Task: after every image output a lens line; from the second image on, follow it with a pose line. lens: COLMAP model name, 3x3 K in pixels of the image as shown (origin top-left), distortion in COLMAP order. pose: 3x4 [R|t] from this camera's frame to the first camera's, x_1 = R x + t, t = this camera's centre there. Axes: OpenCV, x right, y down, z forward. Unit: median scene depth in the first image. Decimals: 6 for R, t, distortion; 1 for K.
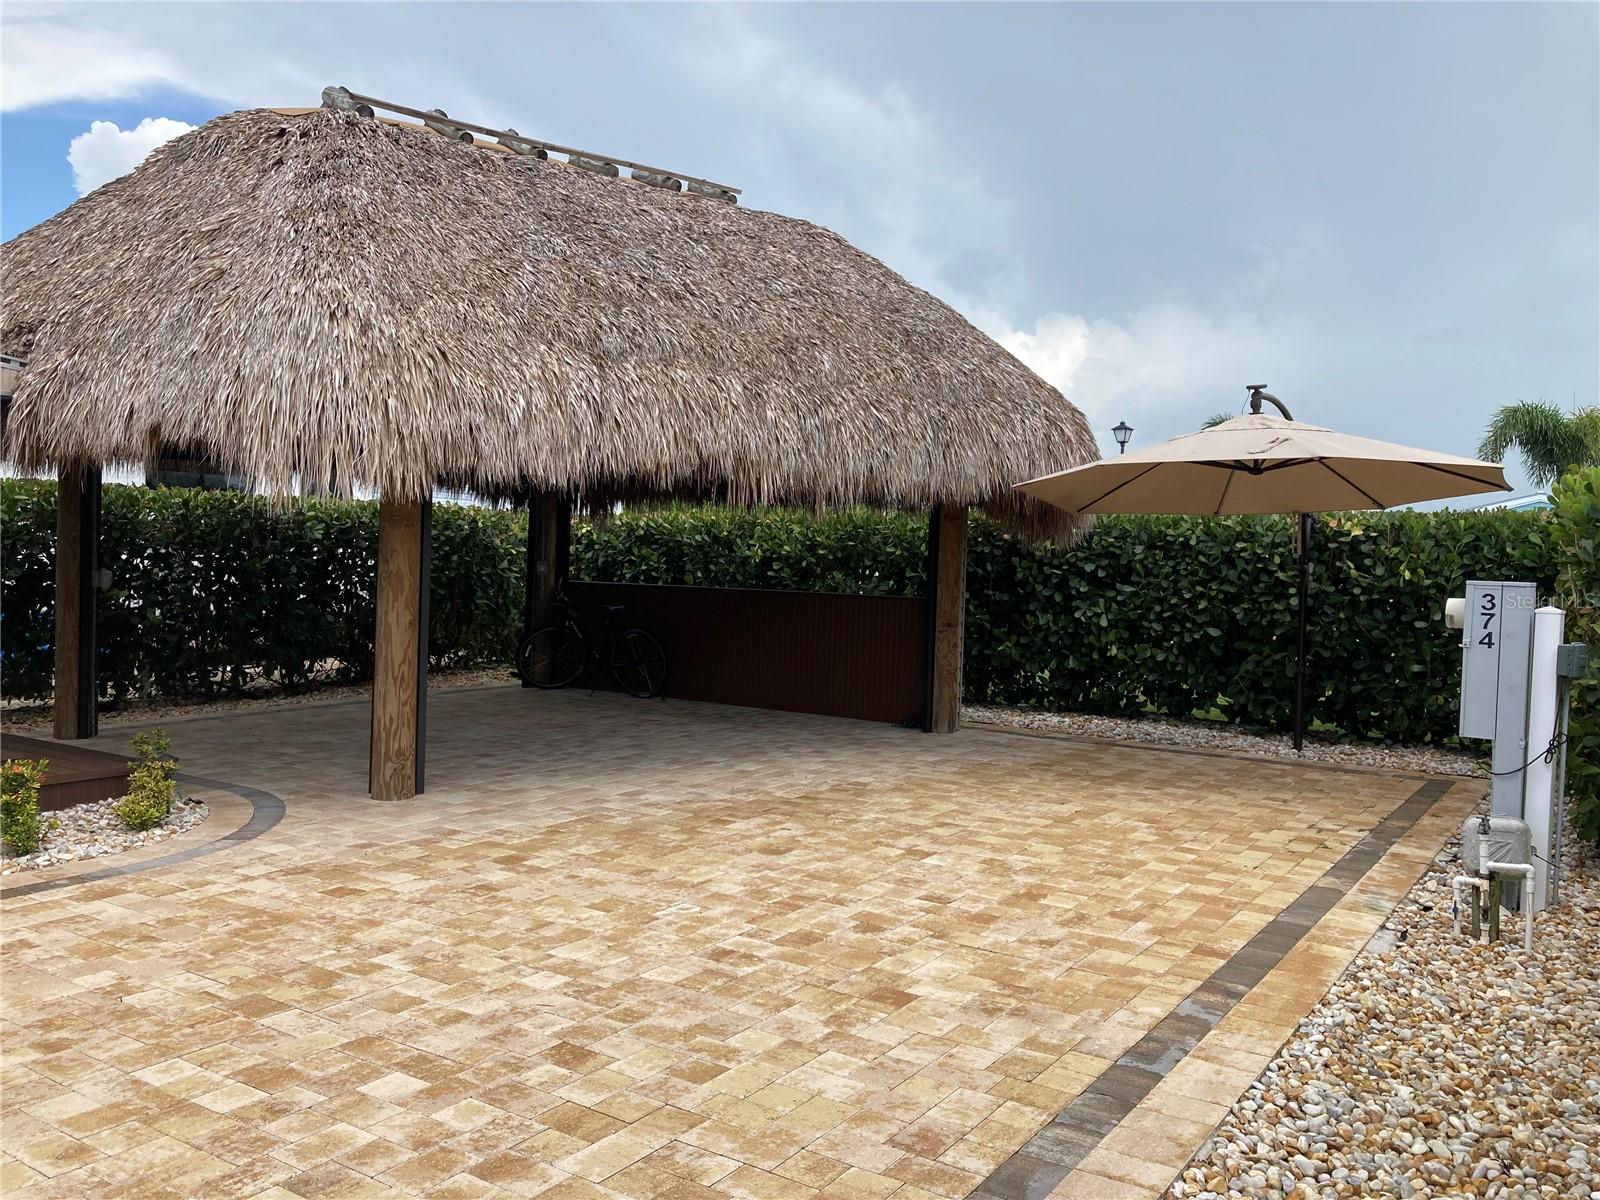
lens RADIAL K [[1310.5, 0, 800.0], [0, 1310.5, 600.0], [0, 0, 1]] dist [-0.008934, -0.004276]
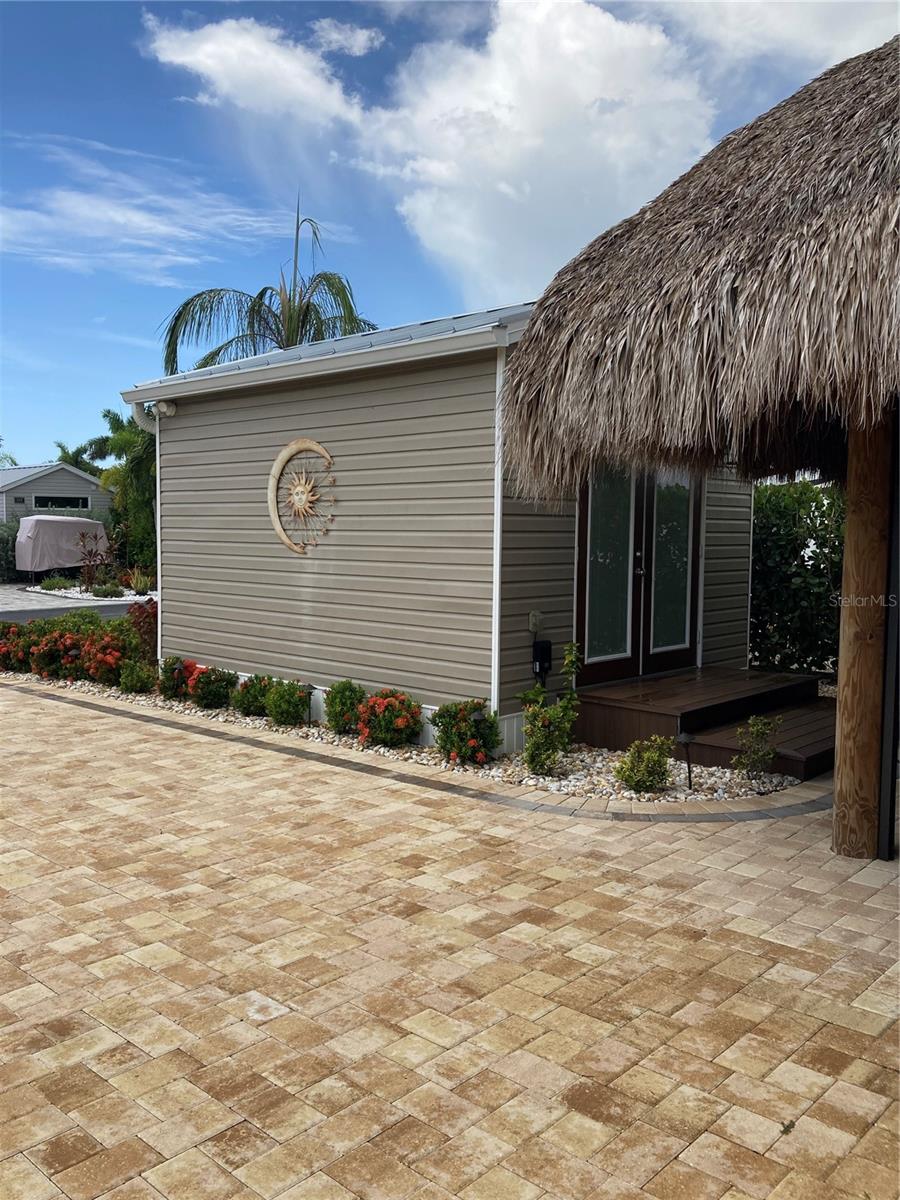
lens RADIAL K [[982.9, 0, 450.0], [0, 982.9, 600.0], [0, 0, 1]] dist [-0.008934, -0.004276]
pose [[-0.157981, 0.040342, -0.986618, 0.470077], [-0.037752, 0.998188, 0.046860, -0.029713], [0.986720, 0.044650, -0.156172, 1.268919]]
